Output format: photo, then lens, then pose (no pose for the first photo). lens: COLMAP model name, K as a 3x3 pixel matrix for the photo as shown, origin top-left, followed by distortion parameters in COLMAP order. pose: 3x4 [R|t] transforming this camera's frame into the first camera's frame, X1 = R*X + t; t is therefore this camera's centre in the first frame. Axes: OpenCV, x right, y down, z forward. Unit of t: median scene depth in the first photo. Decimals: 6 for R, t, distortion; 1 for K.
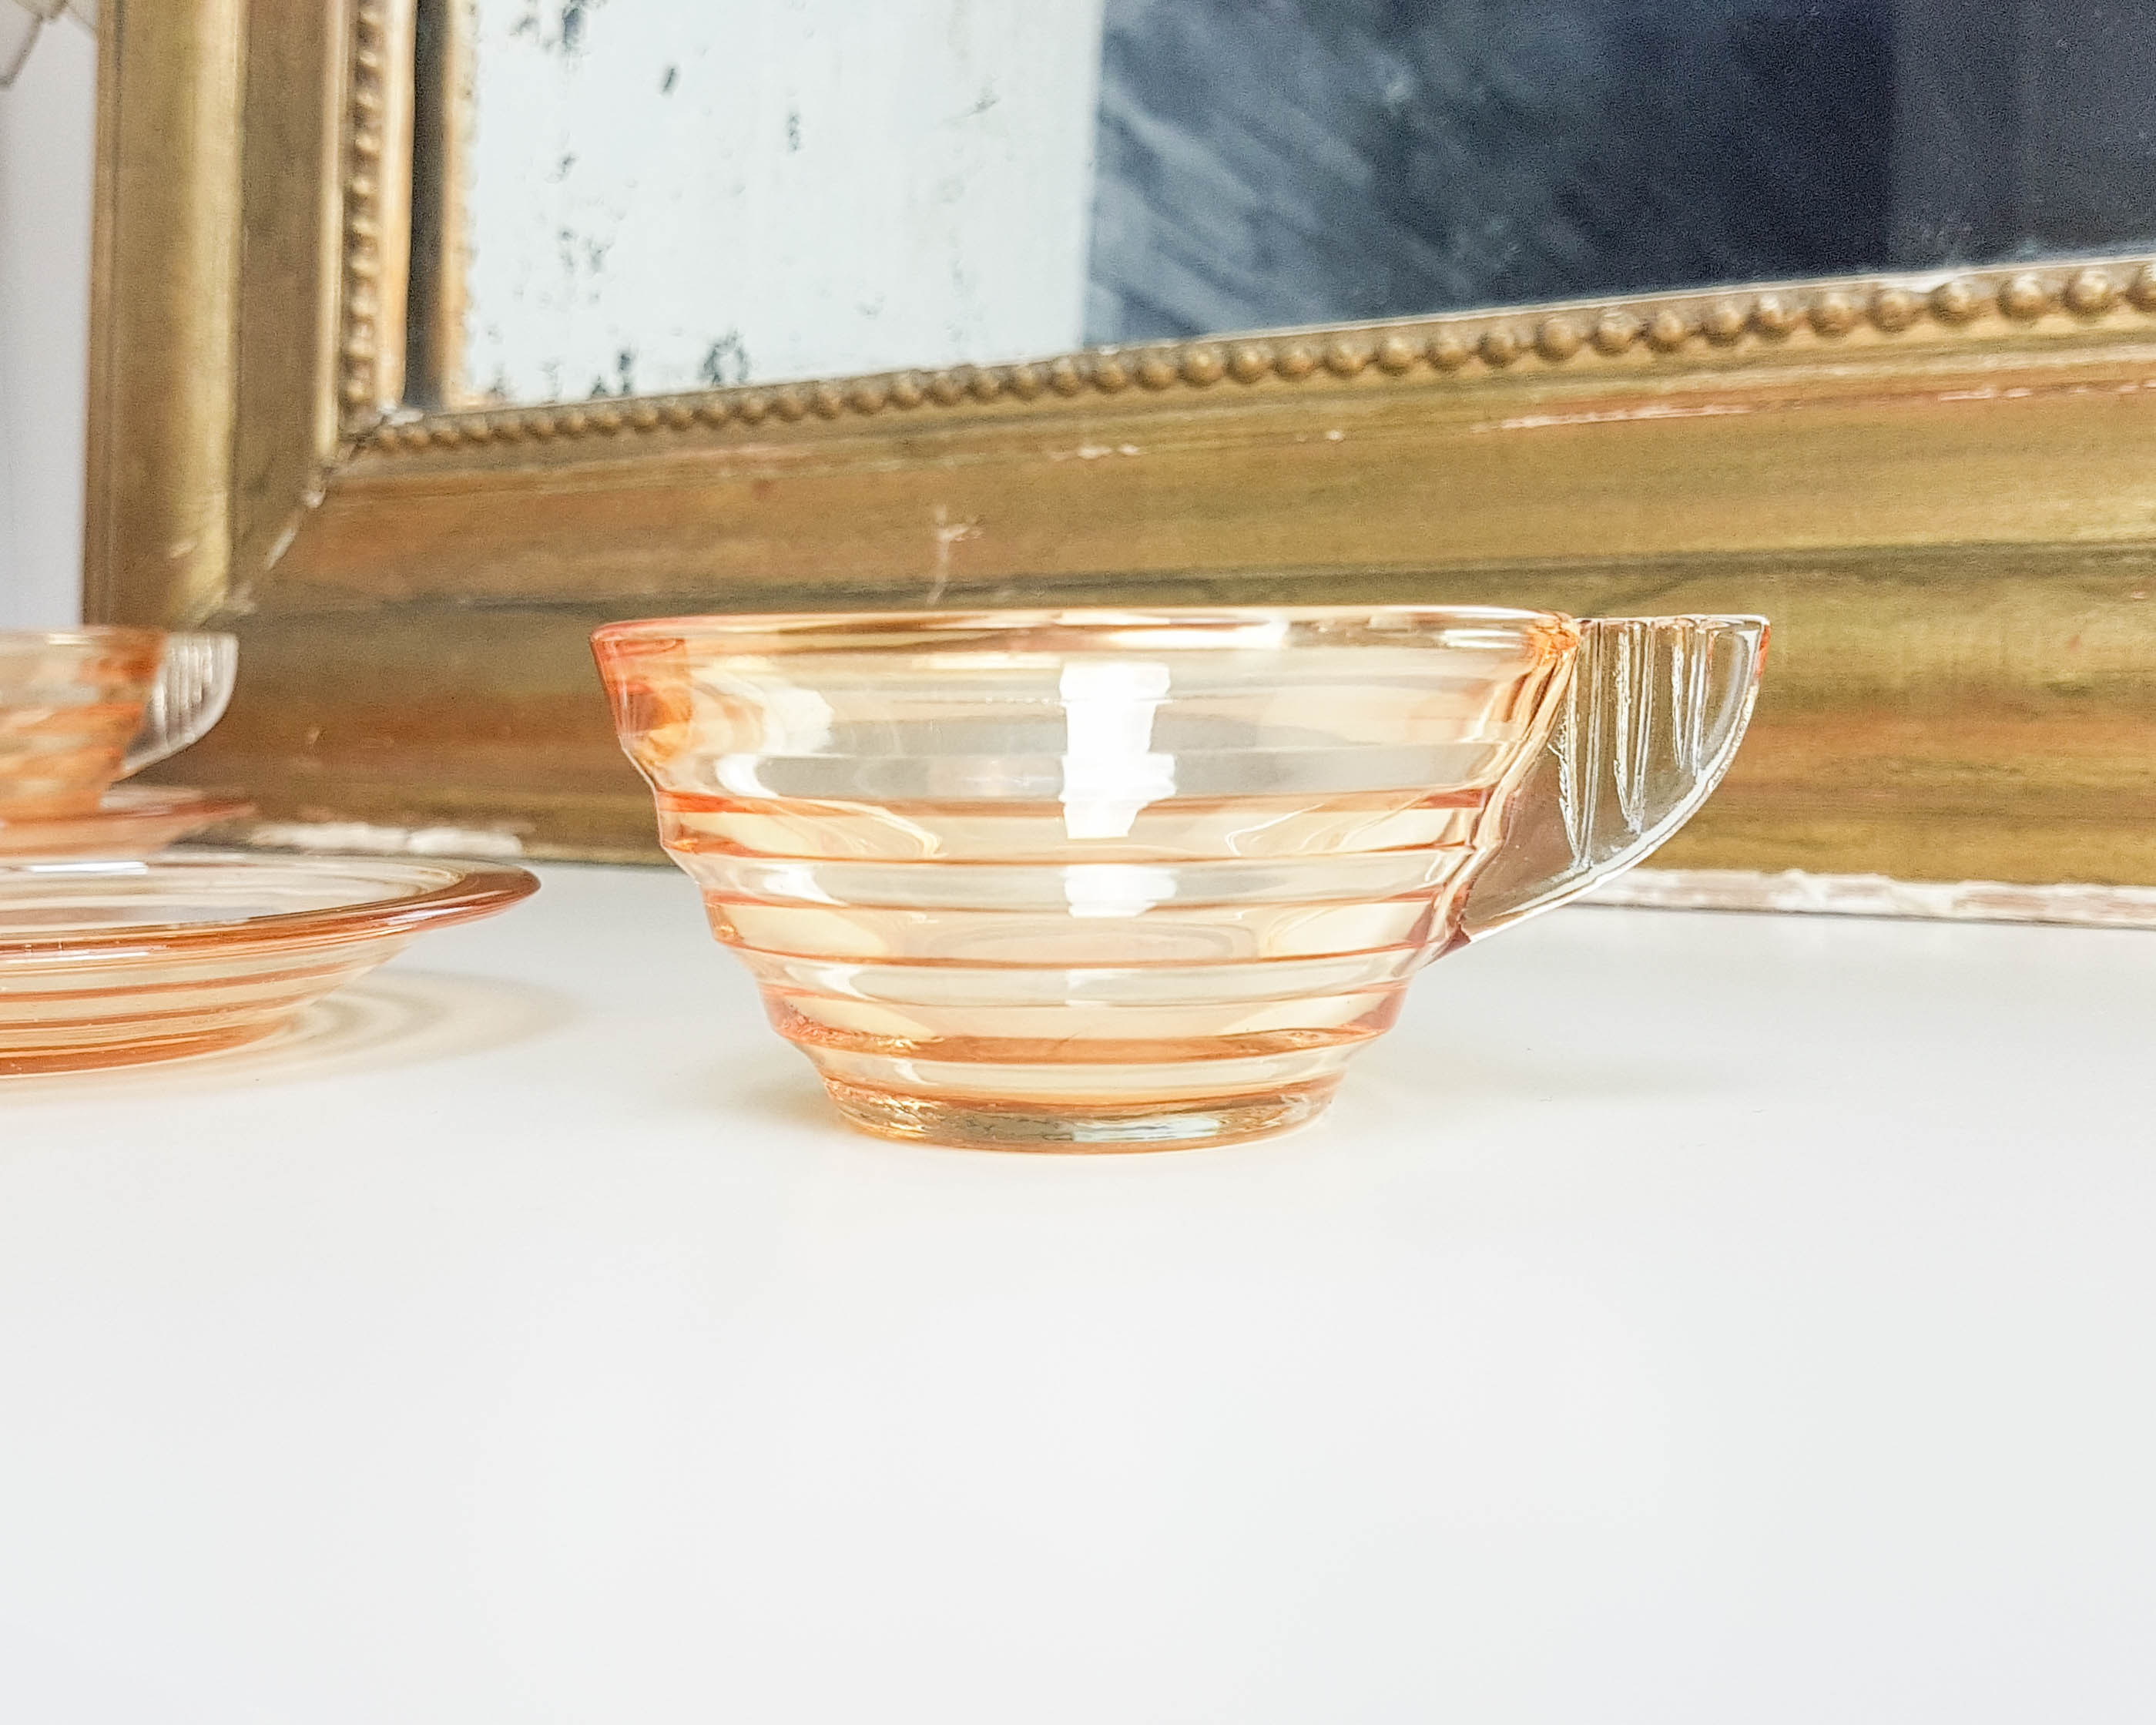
lens RADIAL K [[2483.6, 0, 948.7], [0, 2483.6, 959.6], [0, 0, 1]] dist [0.005761, -0.042437]
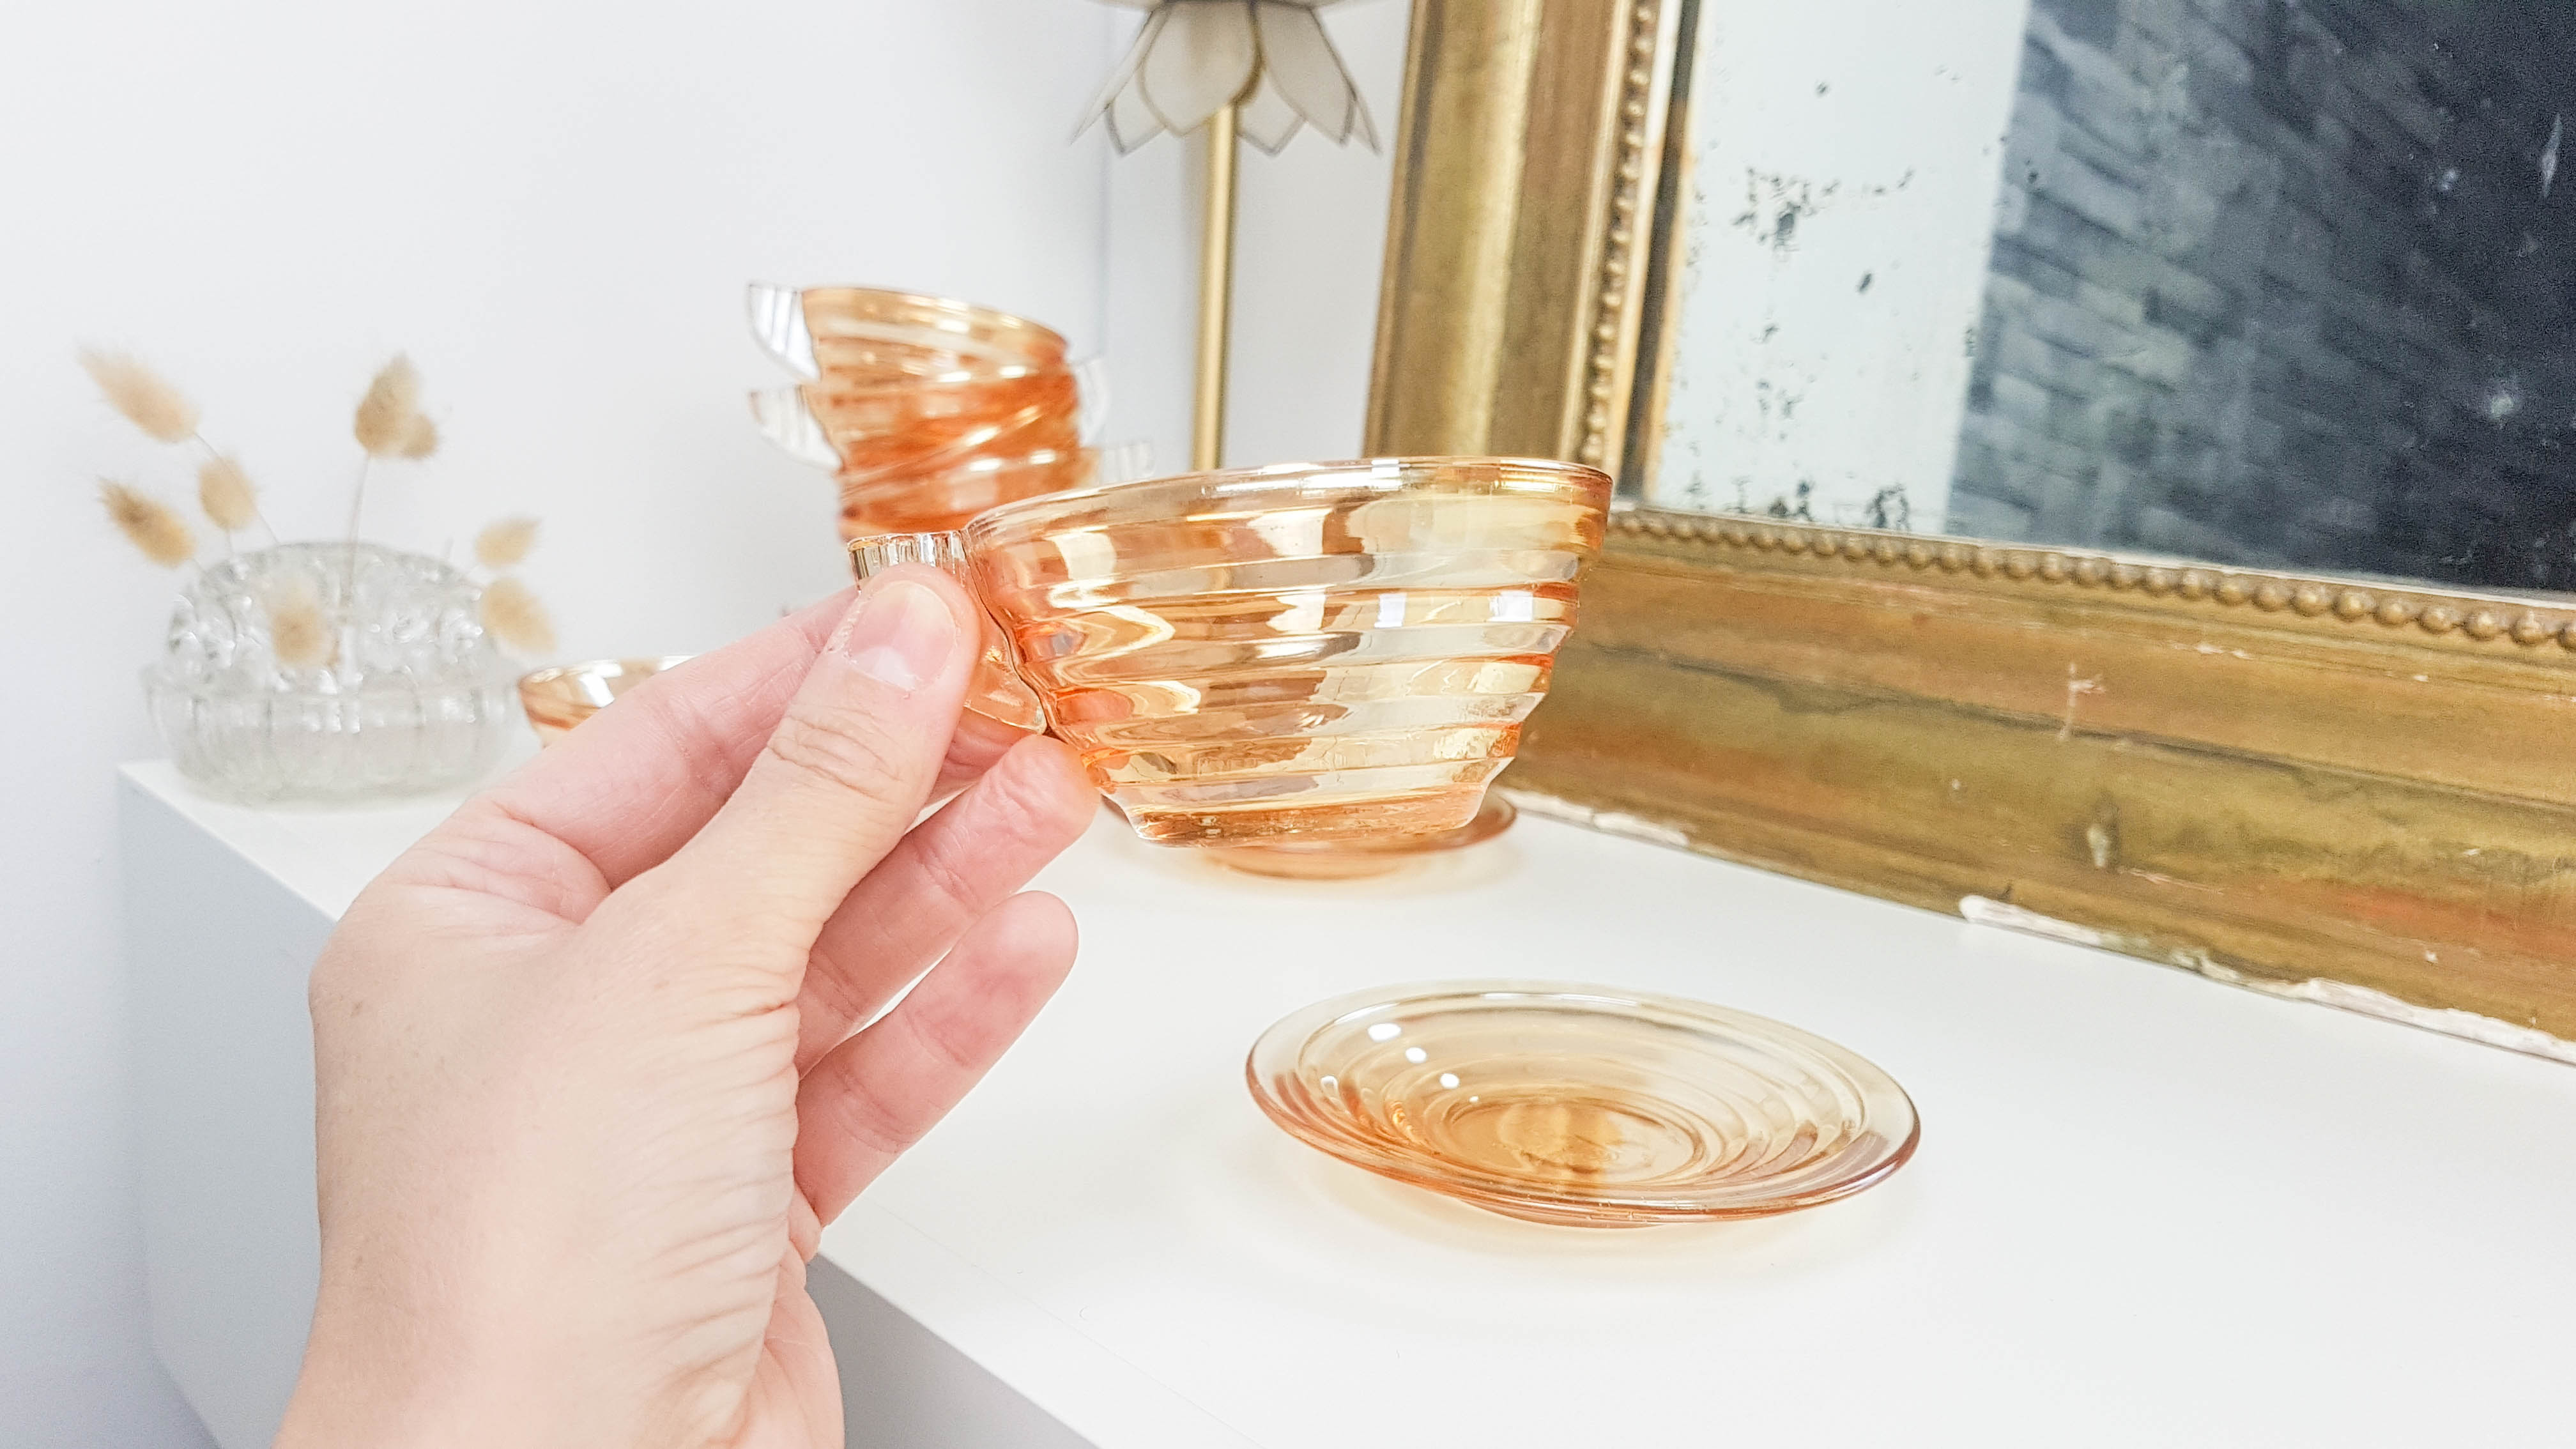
lens RADIAL K [[2065.8, 0, 1225.0], [0, 2065.8, 776.7], [0, 0, 1]] dist [-0.050298, 0.006862]
pose [[0.969830, 0.097922, -0.223252, -0.169637], [-0.077273, 0.992038, 0.099441, -0.173635], [0.231212, -0.079190, 0.969675, -0.150376]]
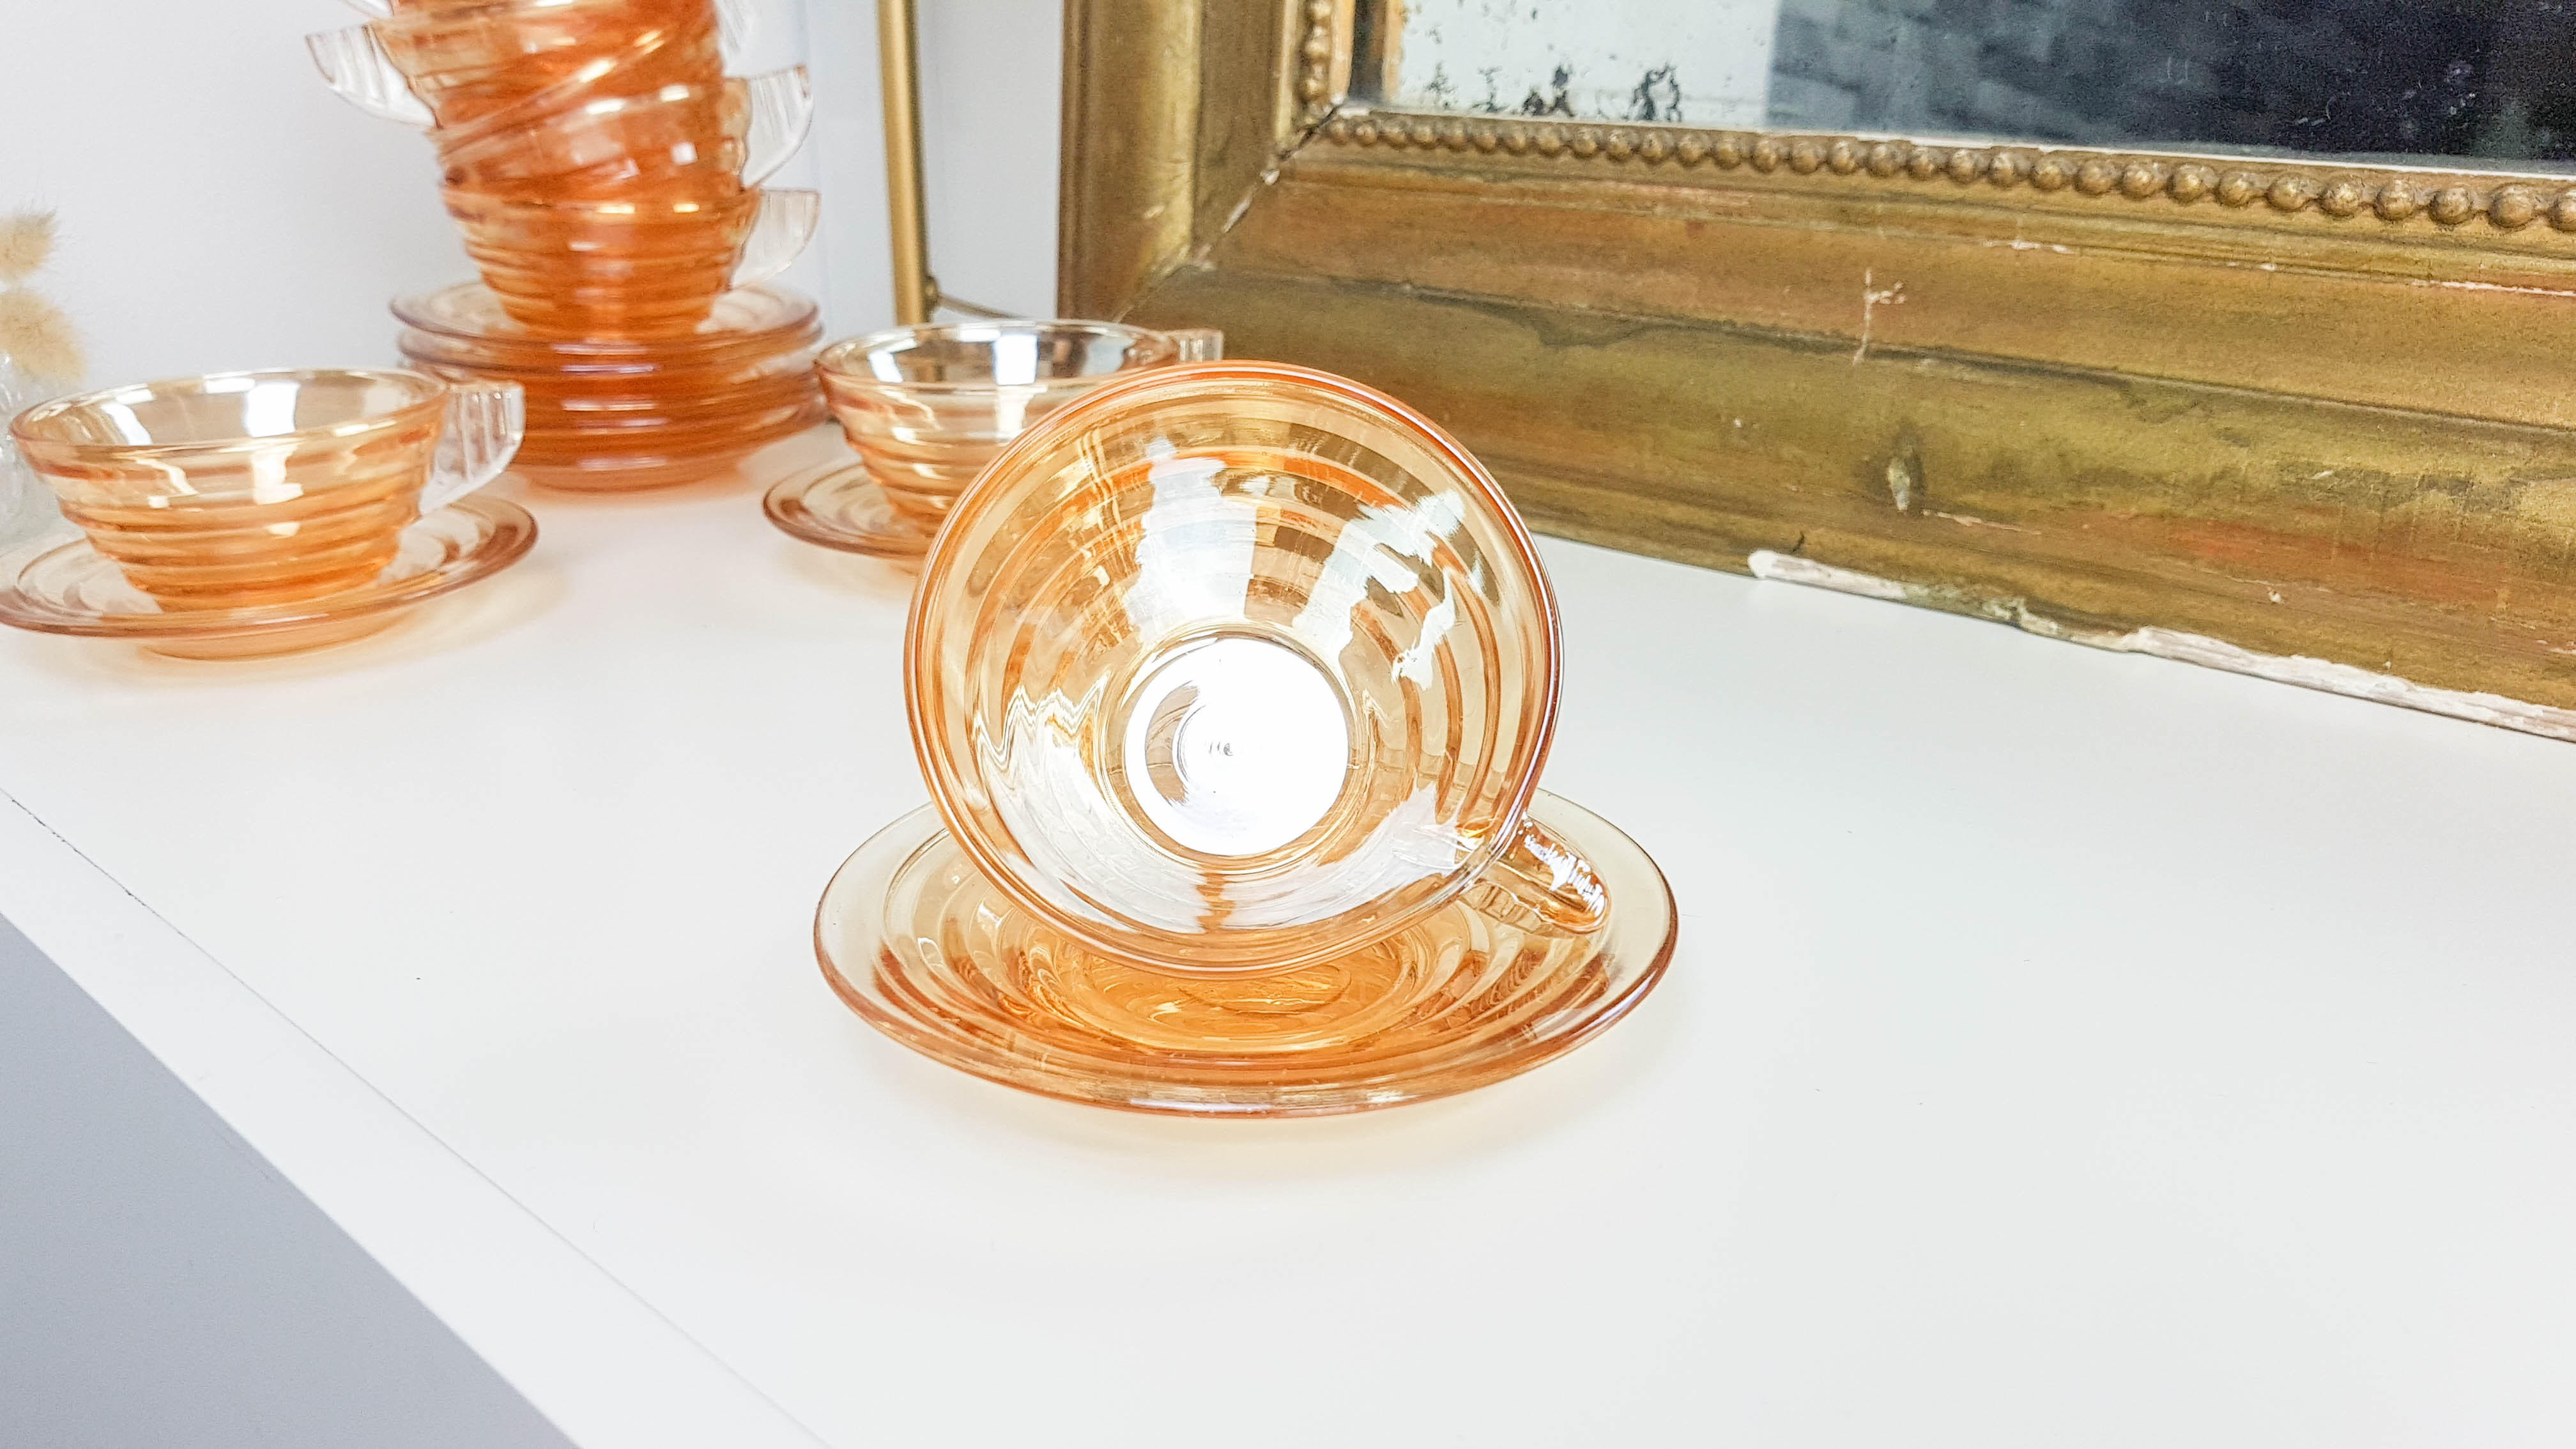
lens RADIAL K [[2065.8, 0, 1225.0], [0, 2065.8, 776.7], [0, 0, 1]] dist [-0.050298, 0.006862]
pose [[0.987118, 0.059616, -0.148473, -0.123231], [-0.018422, 0.964166, 0.264660, -0.178590], [0.158931, -0.258515, 0.952844, 0.007627]]
